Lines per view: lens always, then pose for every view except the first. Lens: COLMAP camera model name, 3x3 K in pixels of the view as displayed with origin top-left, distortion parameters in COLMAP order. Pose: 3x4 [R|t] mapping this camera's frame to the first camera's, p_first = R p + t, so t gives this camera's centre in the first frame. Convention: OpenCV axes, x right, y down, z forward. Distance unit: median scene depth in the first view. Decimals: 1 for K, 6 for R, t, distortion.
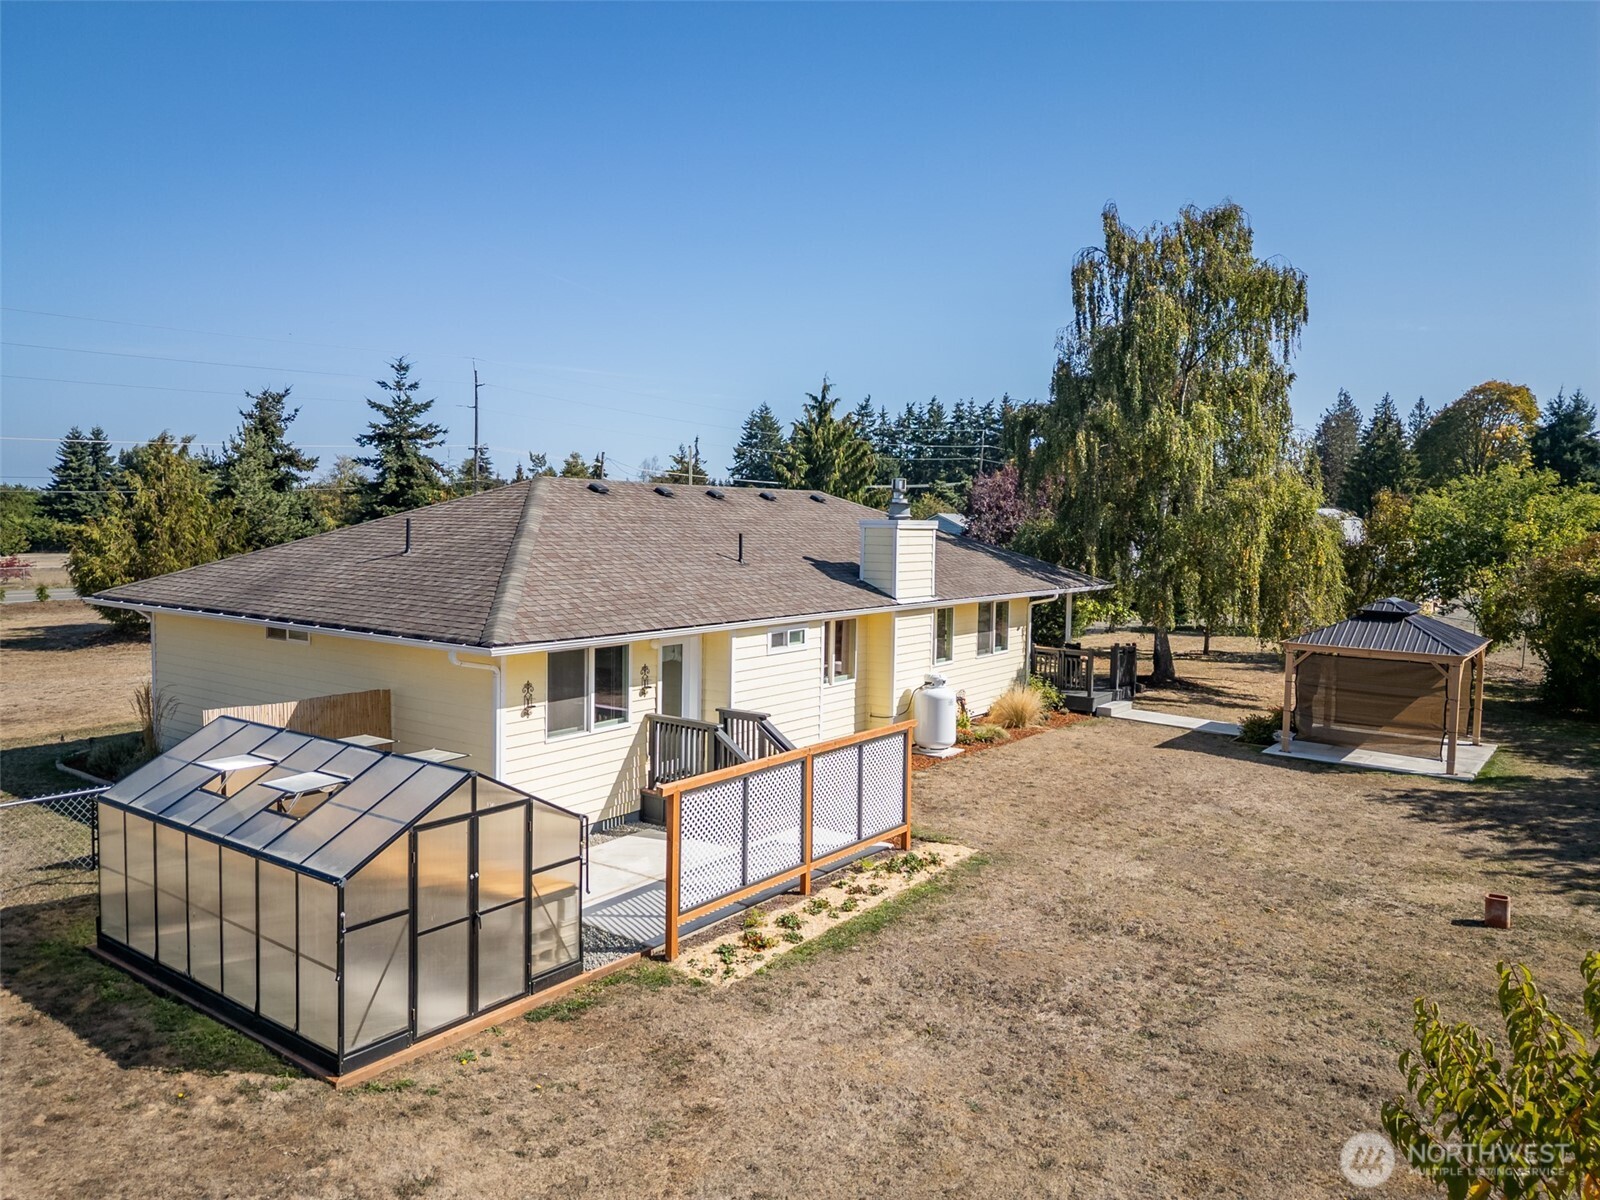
lens RADIAL K [[1139.2, 0, 800.0], [0, 1139.2, 600.0], [0, 0, 1]] dist [0.088019, -0.100469]
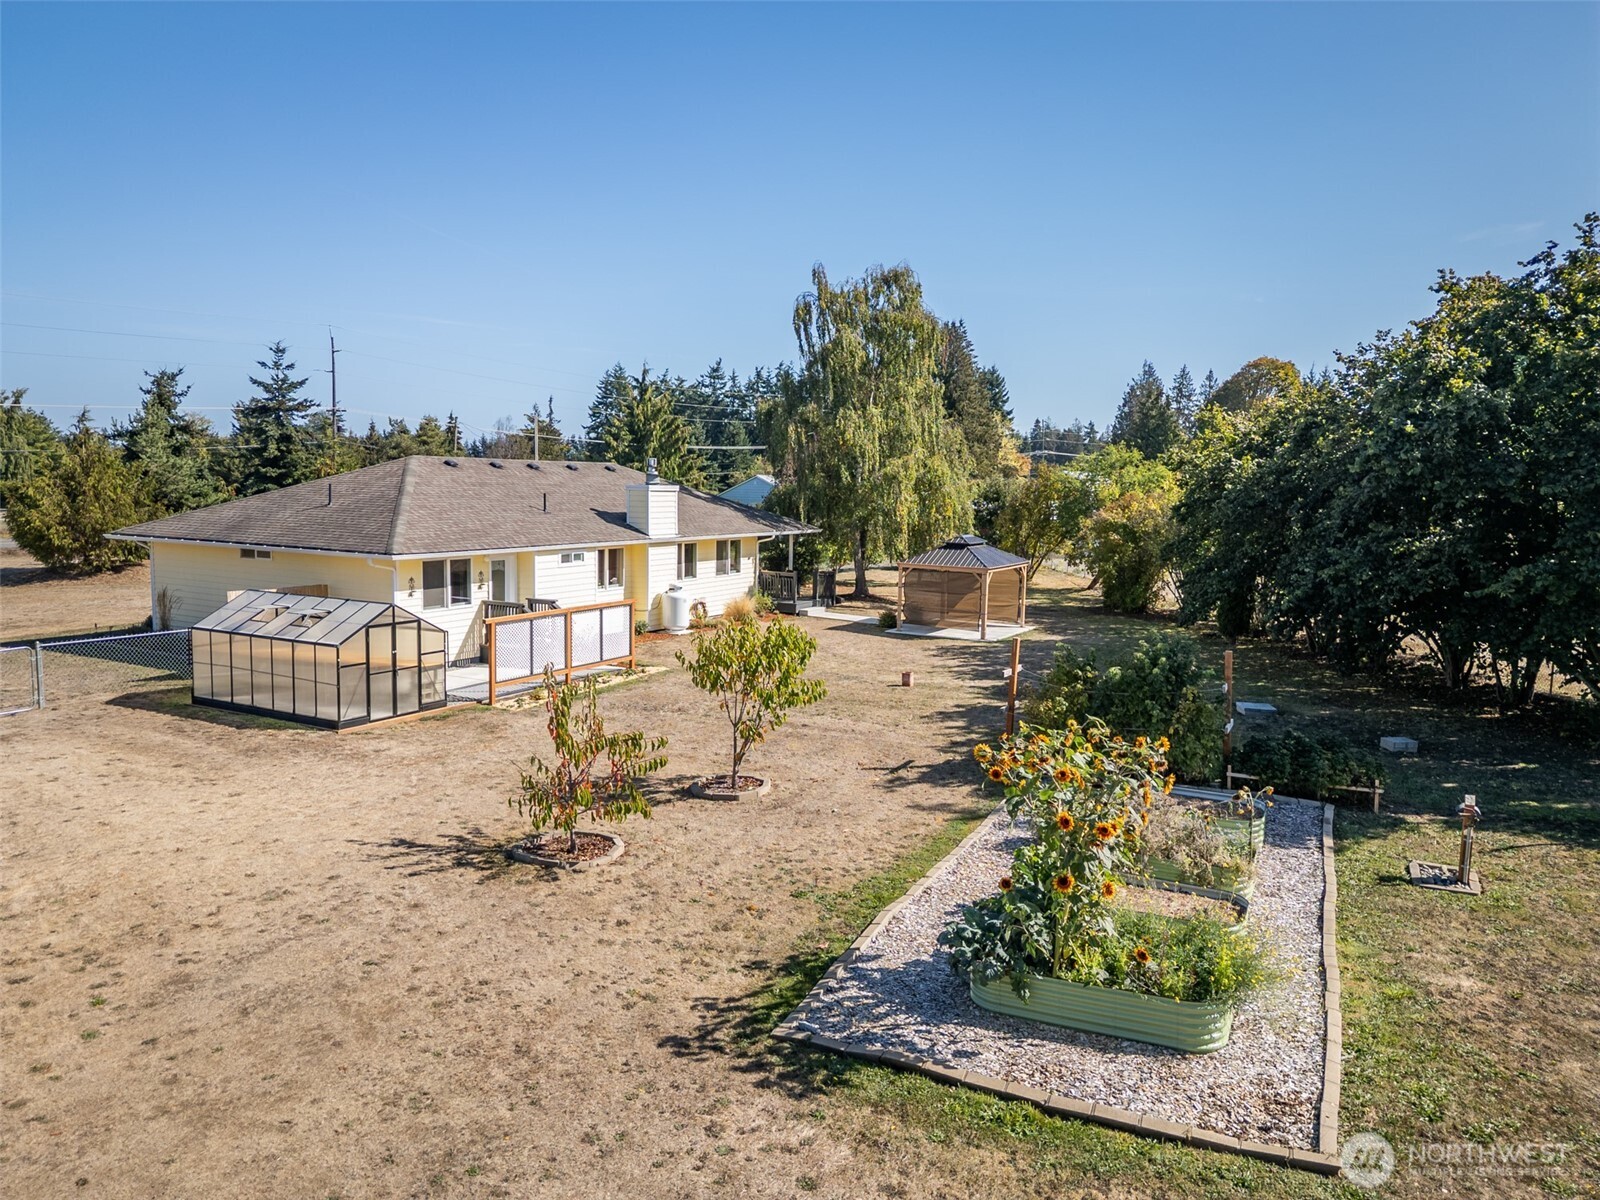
lens RADIAL K [[1139.2, 0, 800.0], [0, 1139.2, 600.0], [0, 0, 1]] dist [0.088019, -0.100469]
pose [[0.993242, -0.009599, 0.115664, 0.091154], [0.005302, 0.999286, 0.037404, 0.025502], [-0.115940, -0.036538, 0.992584, -0.496411]]
